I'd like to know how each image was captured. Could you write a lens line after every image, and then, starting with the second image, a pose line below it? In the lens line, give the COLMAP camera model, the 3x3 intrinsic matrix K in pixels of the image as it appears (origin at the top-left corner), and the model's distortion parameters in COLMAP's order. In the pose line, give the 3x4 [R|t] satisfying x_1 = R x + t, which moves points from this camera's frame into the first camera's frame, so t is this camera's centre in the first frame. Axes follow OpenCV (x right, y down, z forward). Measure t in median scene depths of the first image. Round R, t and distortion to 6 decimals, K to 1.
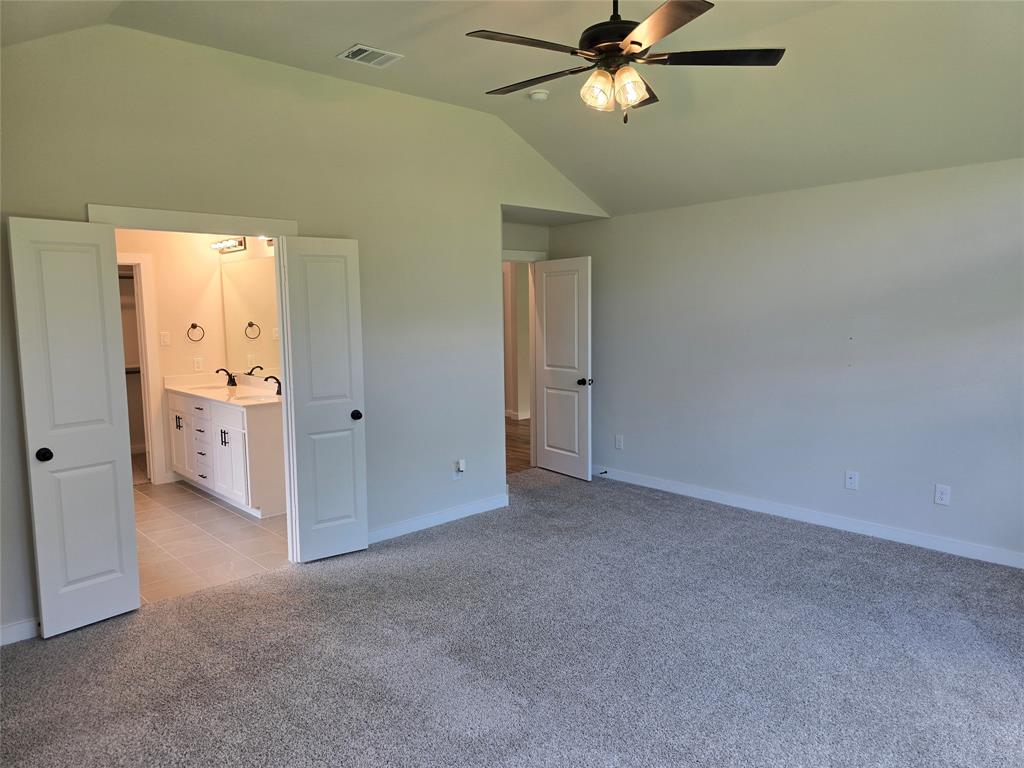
lens RADIAL K [[690.7, 0, 519.4], [0, 690.7, 379.0], [0, 0, 1]] dist [0.033598, -0.024518]
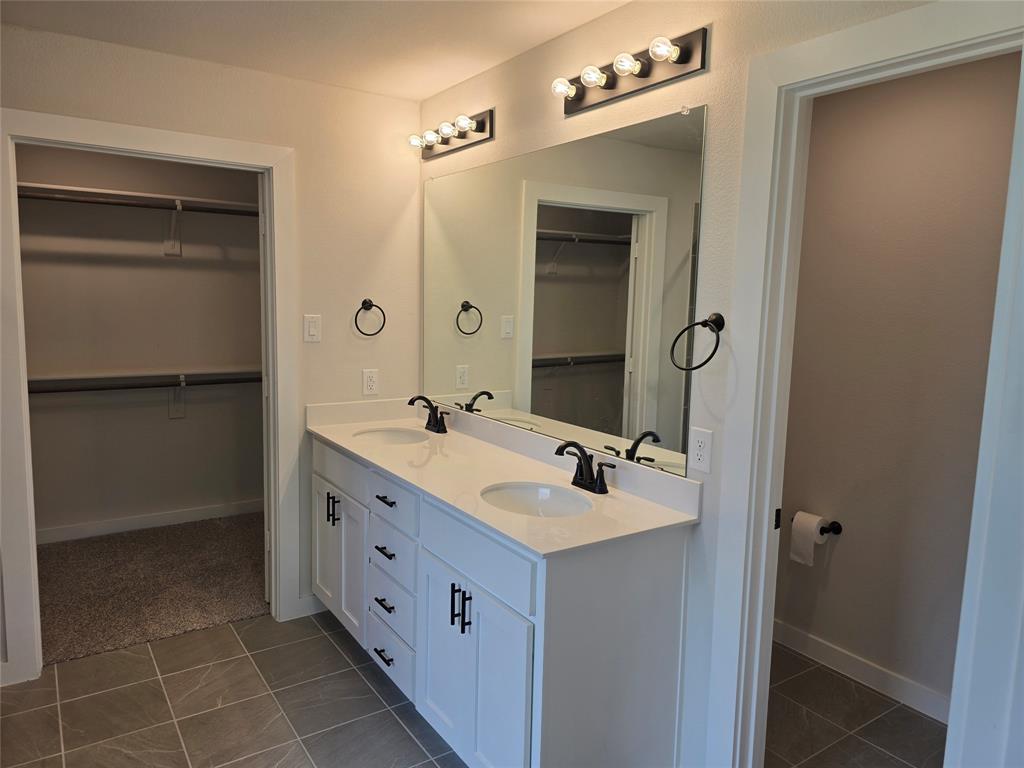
lens RADIAL K [[690.7, 0, 509.1], [0, 690.7, 385.0], [0, 0, 1]] dist [0.033598, -0.024518]
pose [[0.986368, 0.061296, -0.152711, -0.293269], [-0.057921, 0.997971, 0.026454, -0.038399], [0.154022, -0.017248, 0.987917, 0.534703]]
